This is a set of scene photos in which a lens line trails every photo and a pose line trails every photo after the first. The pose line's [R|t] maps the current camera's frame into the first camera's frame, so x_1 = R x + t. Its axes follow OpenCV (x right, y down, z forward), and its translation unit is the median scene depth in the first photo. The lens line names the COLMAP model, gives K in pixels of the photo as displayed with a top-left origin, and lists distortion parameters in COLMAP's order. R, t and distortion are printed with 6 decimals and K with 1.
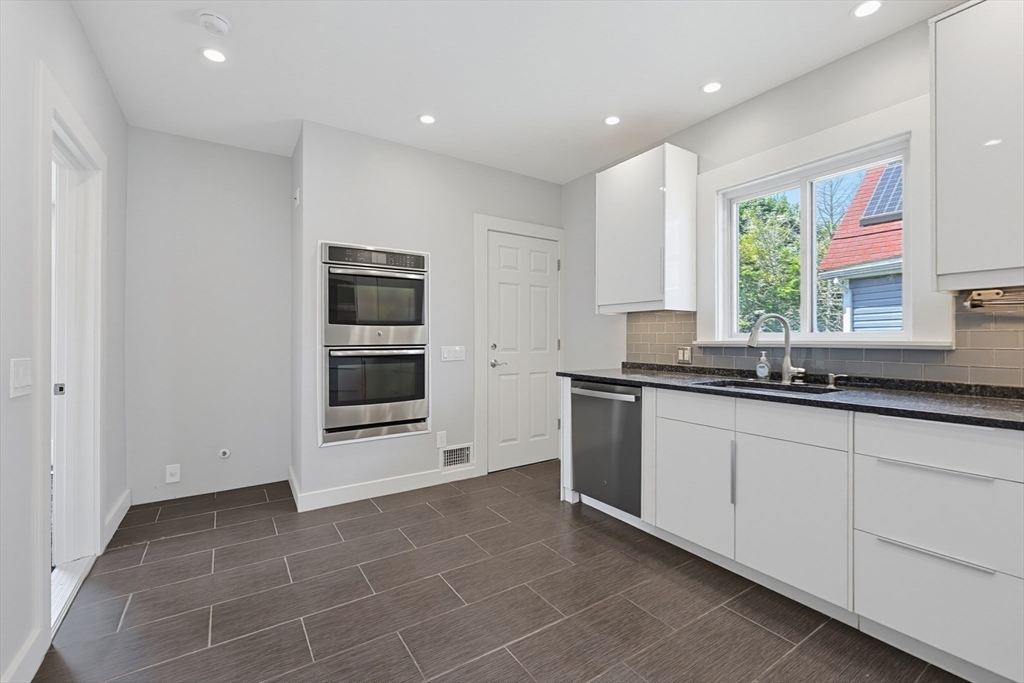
lens RADIAL K [[446.6, 0, 519.1], [0, 446.6, 338.3], [0, 0, 1]] dist [0.002693, -0.000693]
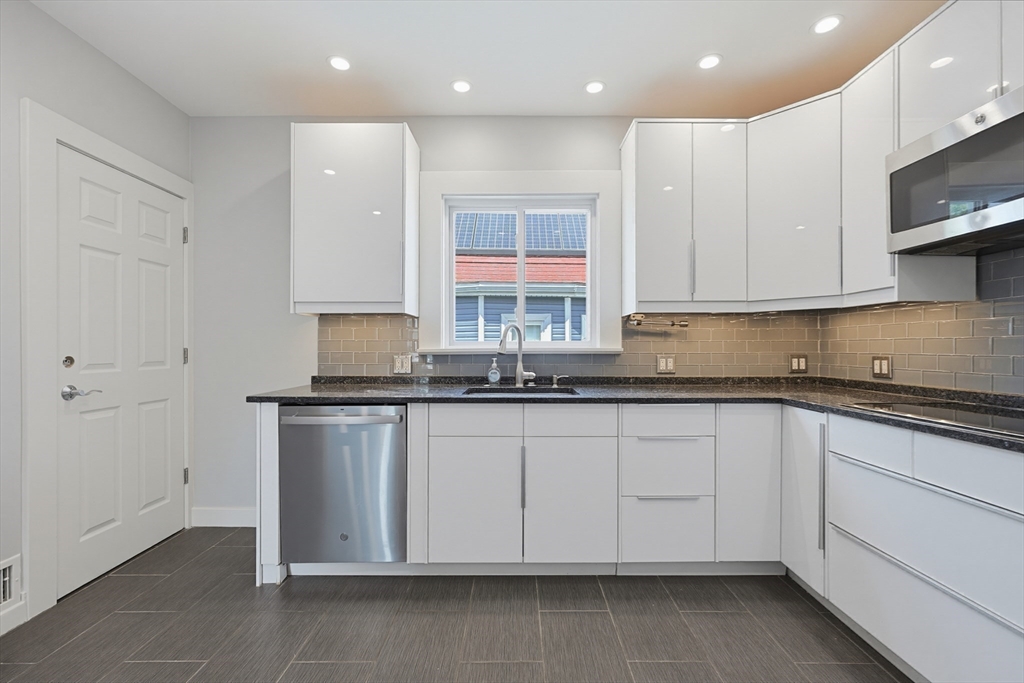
lens RADIAL K [[446.6, 0, 520.2], [0, 446.6, 345.5], [0, 0, 1]] dist [0.002693, -0.000693]
pose [[0.547333, -0.001643, 0.836913, -0.306731], [0.000116, 0.999998, 0.001887, -0.003271], [-0.836915, -0.000936, 0.547332, 0.359262]]
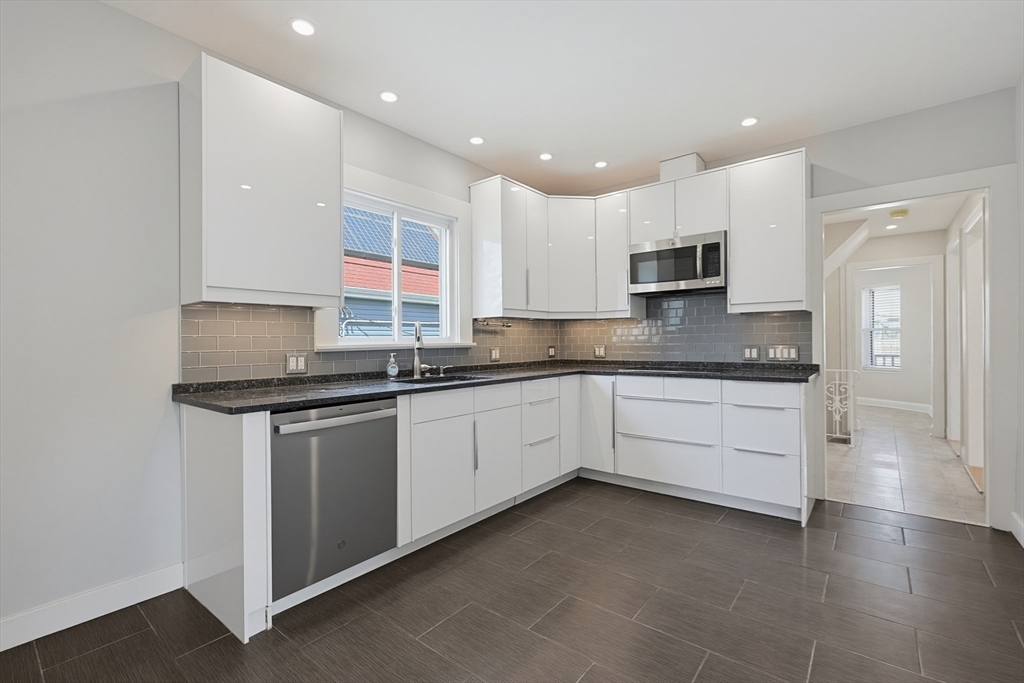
lens RADIAL K [[446.6, 0, 533.5], [0, 446.6, 343.2], [0, 0, 1]] dist [0.002693, -0.000693]
pose [[-0.325525, -0.002295, 0.945531, -0.638446], [0.008437, 0.999950, 0.005331, 0.000122], [-0.945496, 0.009712, -0.325489, 1.013688]]
